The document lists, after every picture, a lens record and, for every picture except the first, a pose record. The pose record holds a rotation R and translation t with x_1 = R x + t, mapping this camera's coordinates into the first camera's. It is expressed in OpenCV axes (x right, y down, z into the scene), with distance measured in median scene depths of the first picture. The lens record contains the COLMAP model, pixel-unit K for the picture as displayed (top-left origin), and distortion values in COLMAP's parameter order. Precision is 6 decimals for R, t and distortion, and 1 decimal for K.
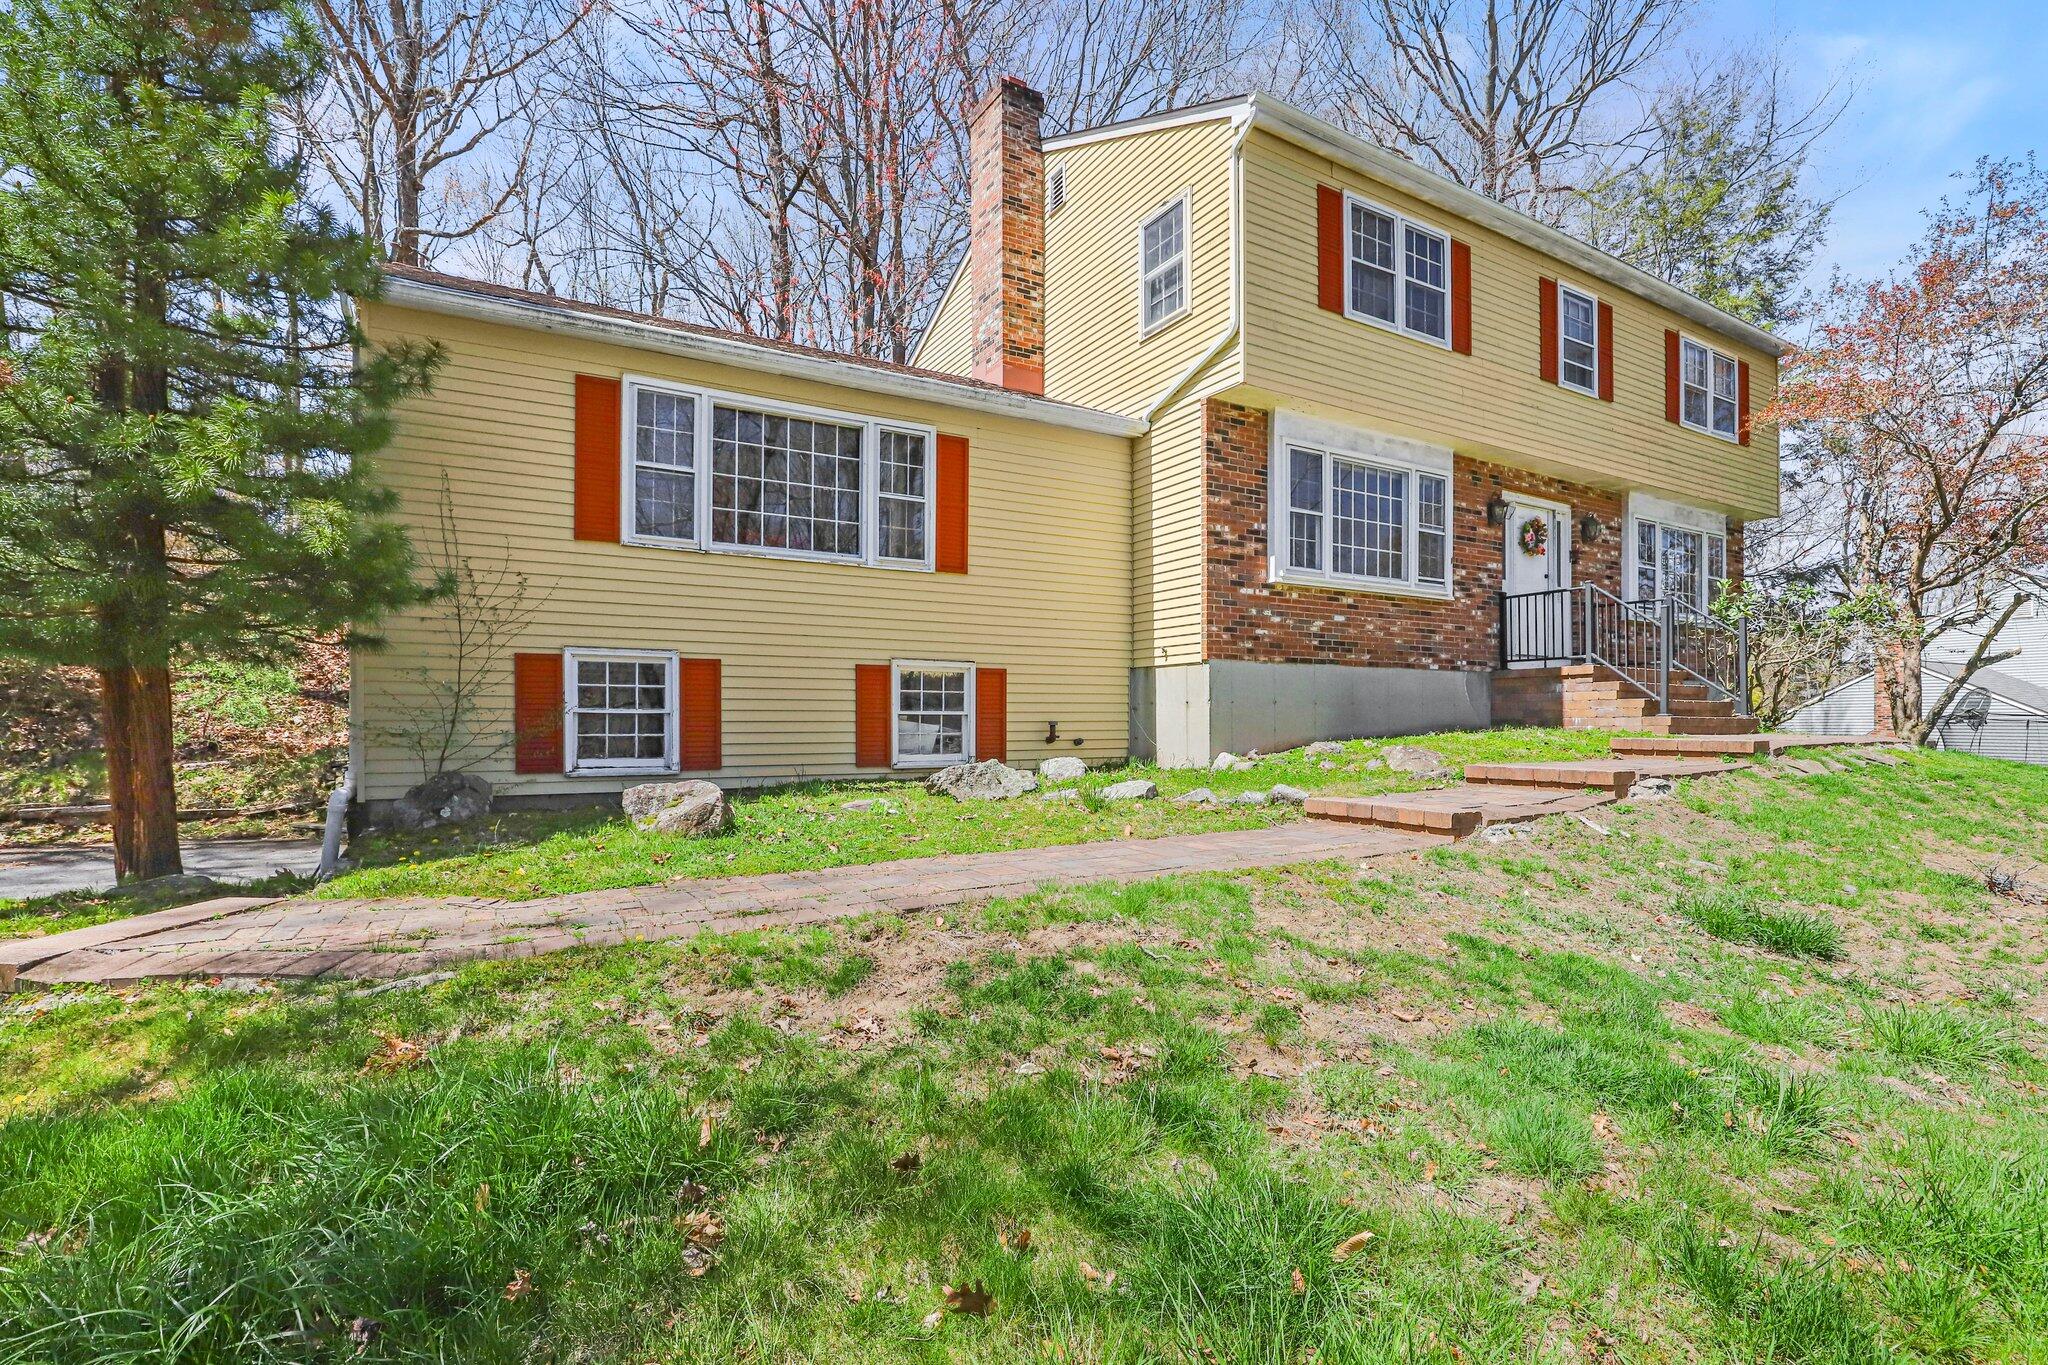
lens RADIAL K [[943.0, 0, 1029.1], [0, 943.0, 697.4], [0, 0, 1]] dist [-0.004986, 0.000617]
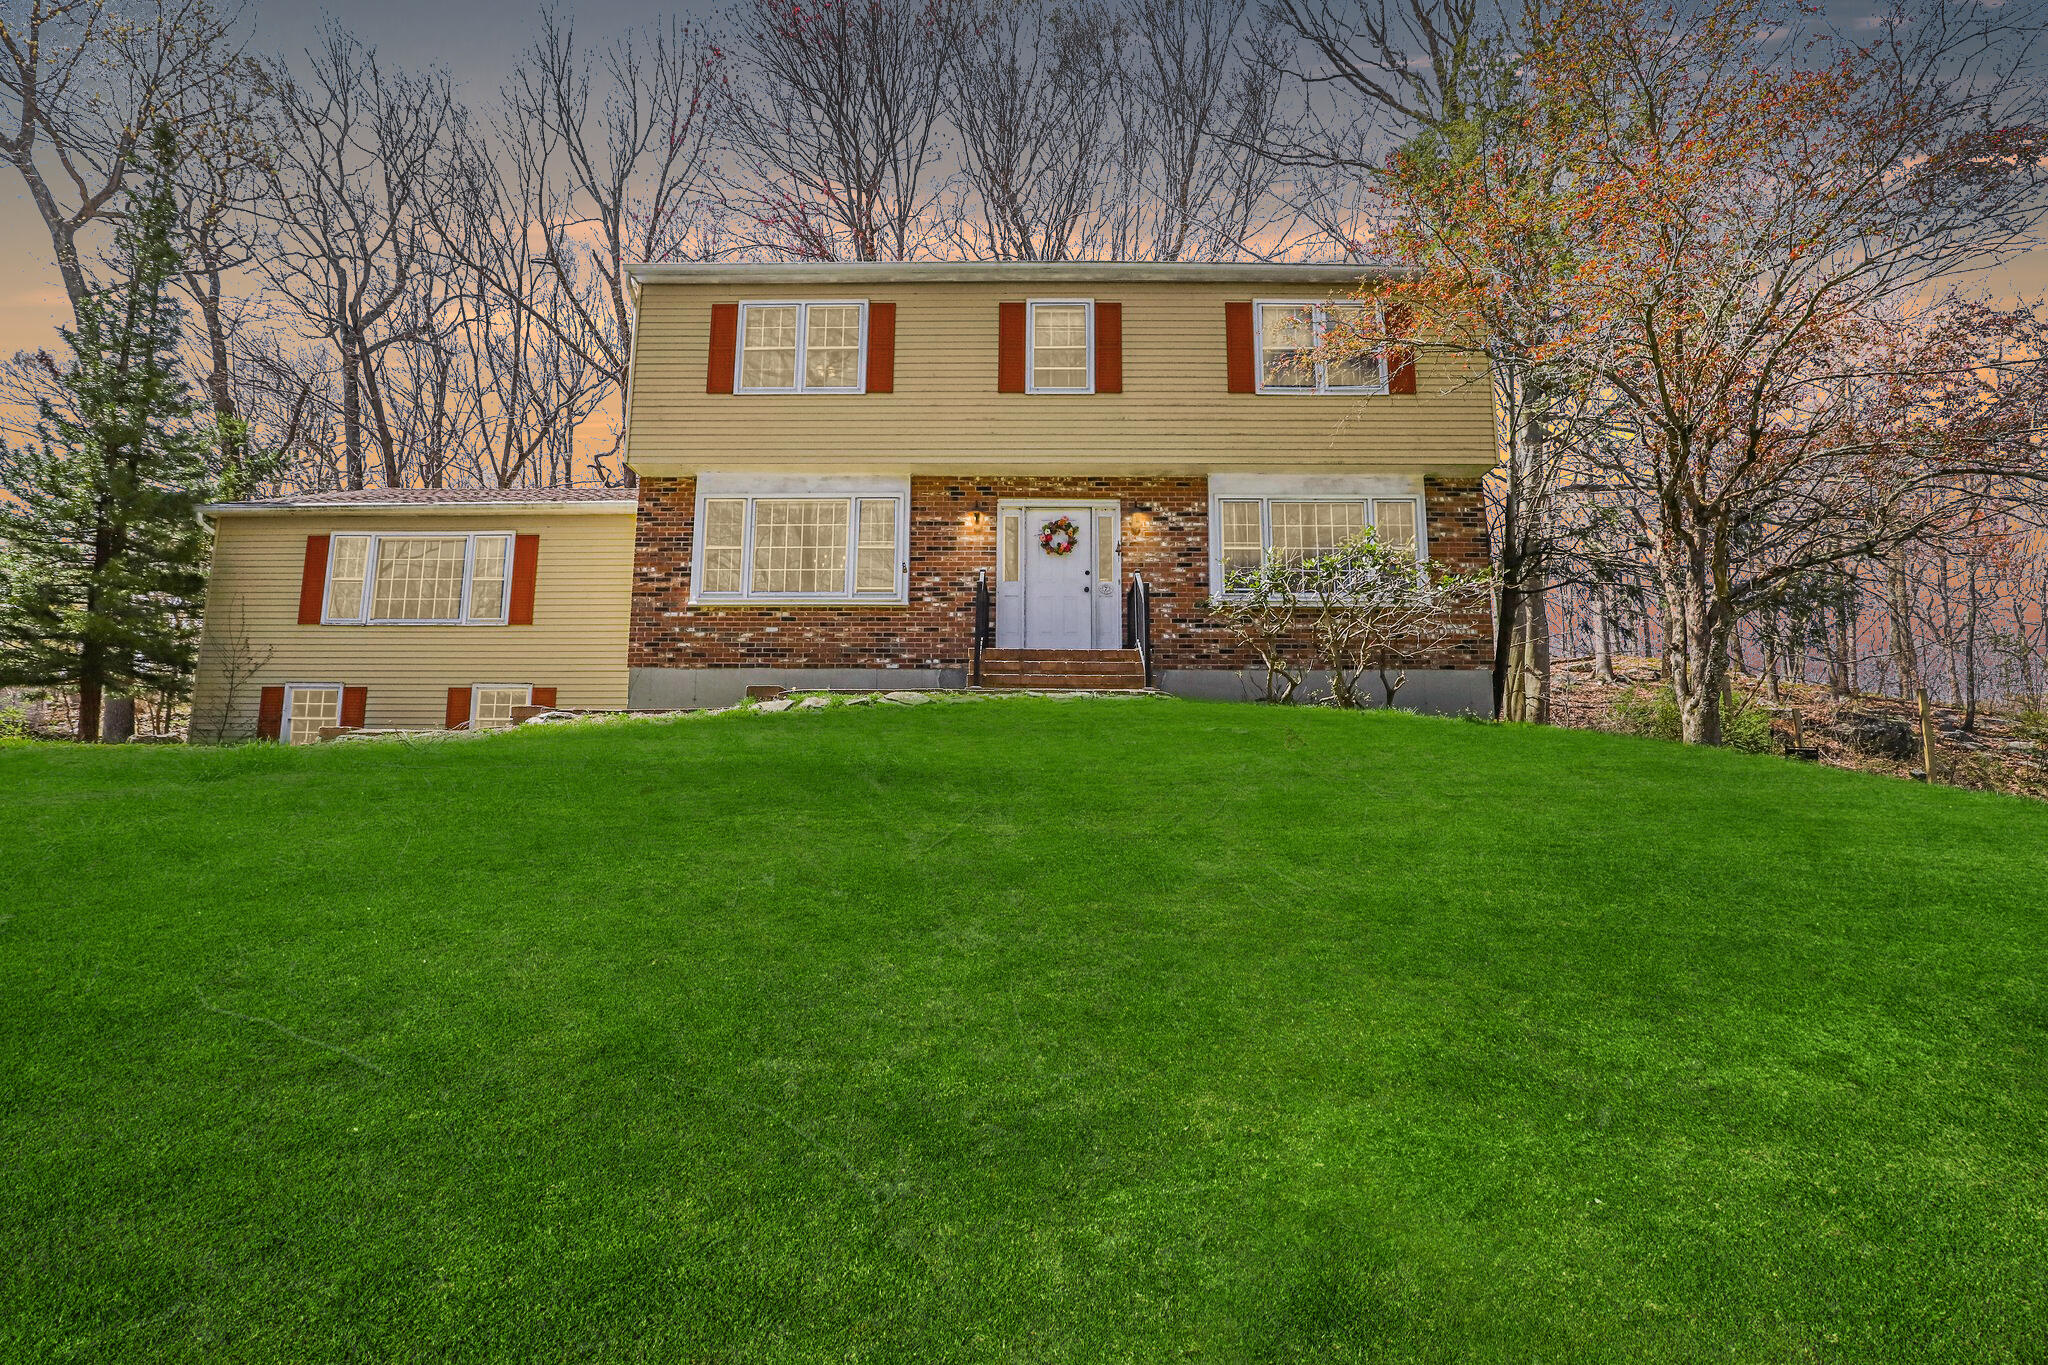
lens RADIAL K [[943.0, 0, 1026.8], [0, 943.0, 684.1], [0, 0, 1]] dist [-0.004986, 0.000617]
pose [[0.851911, -0.076819, -0.518022, 1.265720], [0.008395, 0.991059, -0.133160, 0.152914], [0.523620, 0.109092, 0.844939, 0.168337]]
